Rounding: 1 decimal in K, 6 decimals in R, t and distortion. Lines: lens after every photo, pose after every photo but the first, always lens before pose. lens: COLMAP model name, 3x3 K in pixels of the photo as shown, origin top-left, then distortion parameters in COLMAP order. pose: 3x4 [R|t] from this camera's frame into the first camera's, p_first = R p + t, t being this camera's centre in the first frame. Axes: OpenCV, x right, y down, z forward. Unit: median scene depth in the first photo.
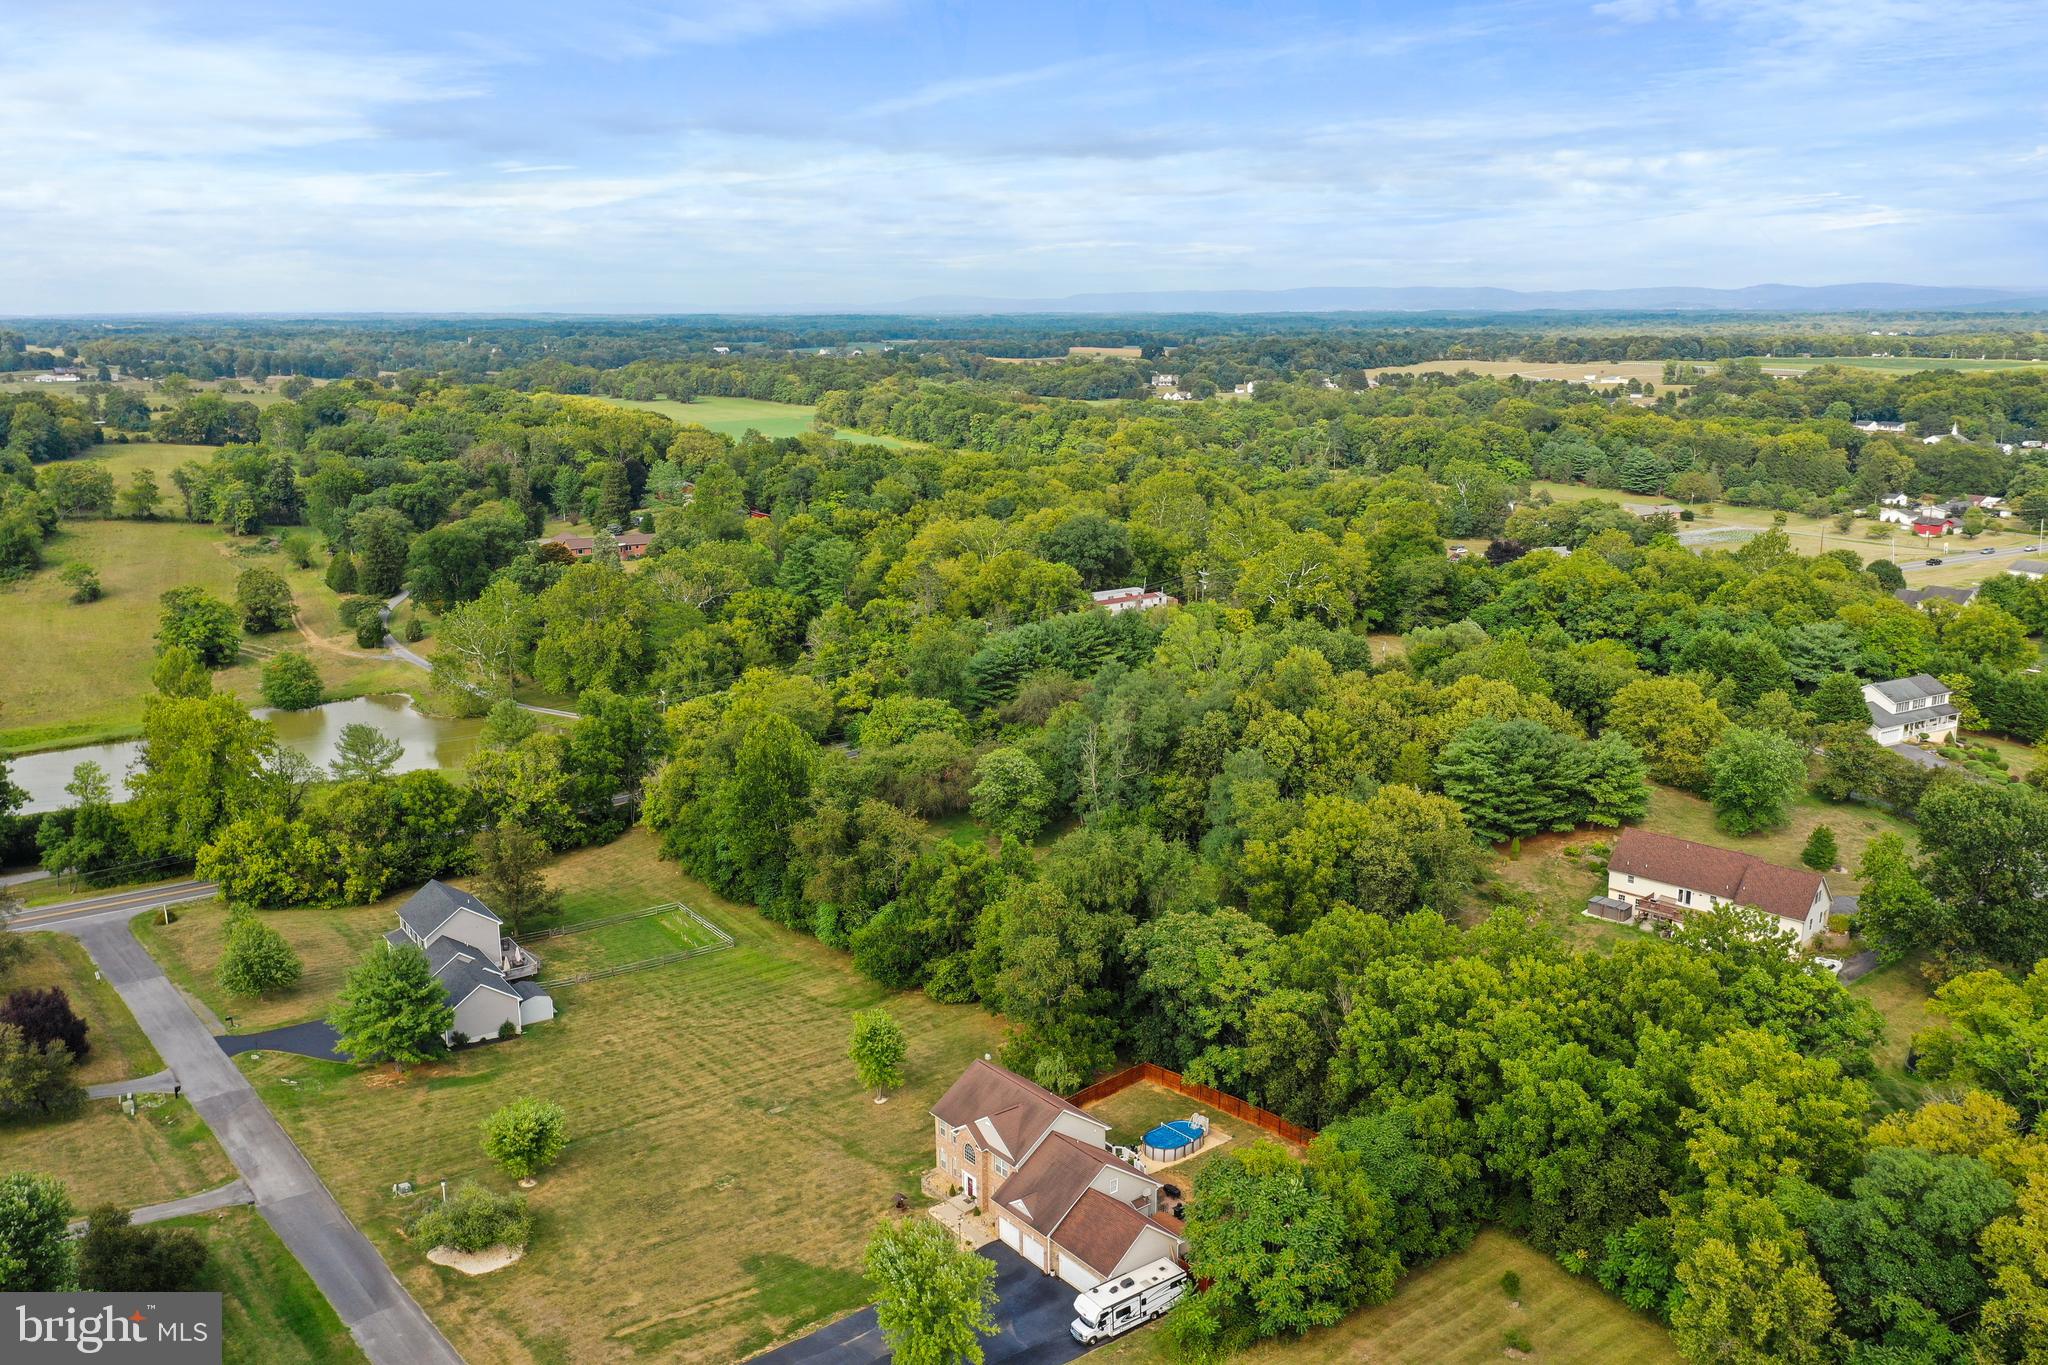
lens RADIAL K [[1615.4, 0, 1034.1], [0, 1615.4, 708.3], [0, 0, 1]] dist [0.002633, 0.007041]
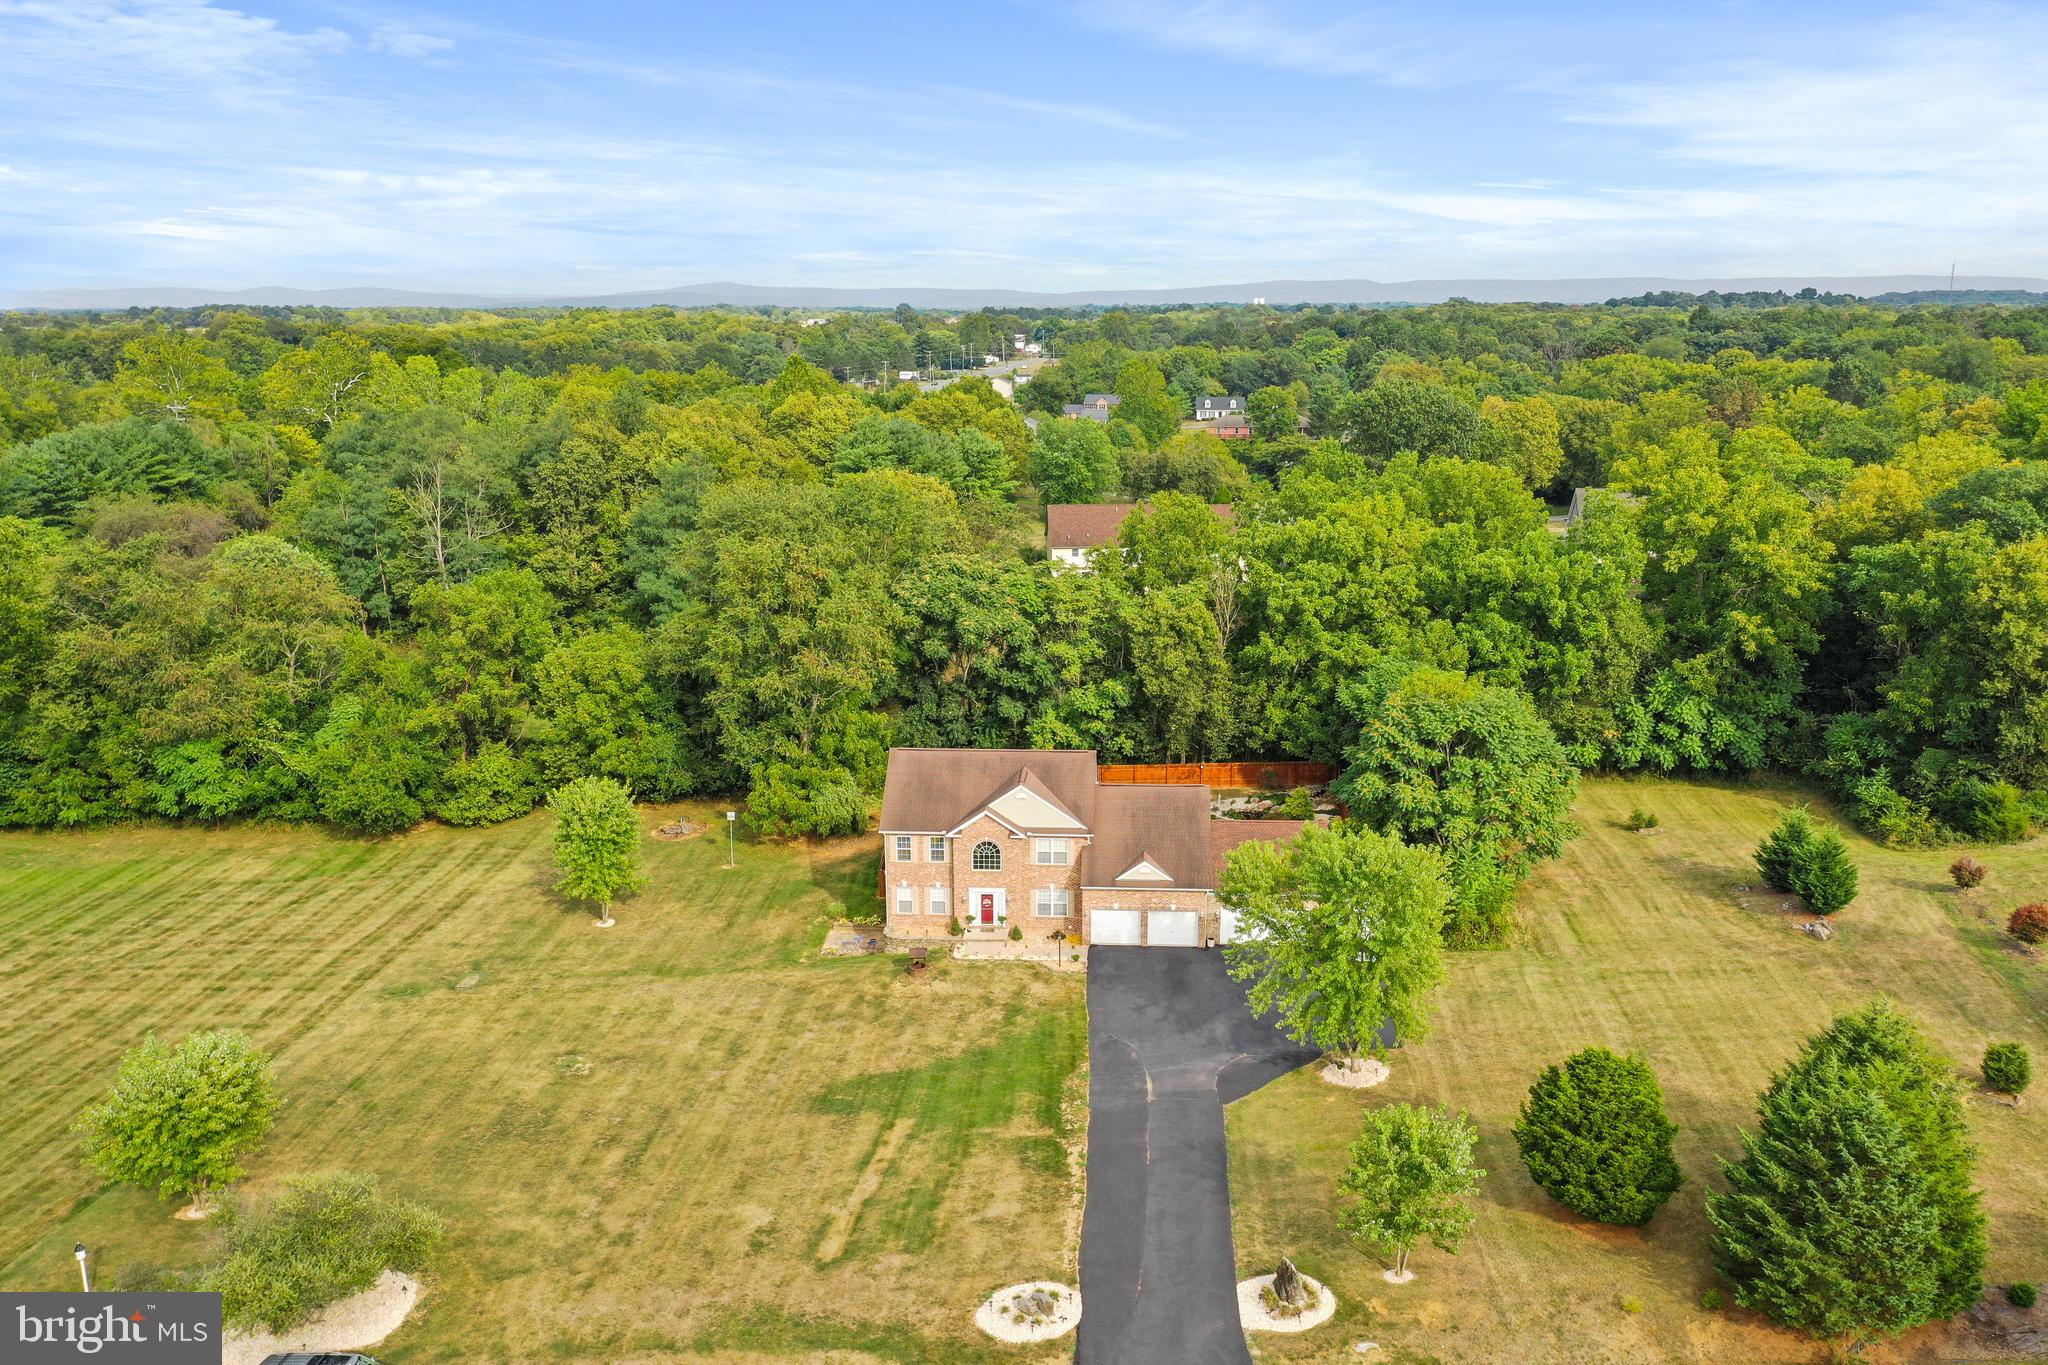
lens RADIAL K [[1615.4, 0, 1034.1], [0, 1615.4, 708.3], [0, 0, 1]] dist [0.002633, 0.007041]
pose [[0.666020, -0.177207, 0.724580, -0.413098], [0.177454, 0.981125, 0.076836, 0.138479], [-0.724519, 0.077405, 0.684894, 0.432306]]
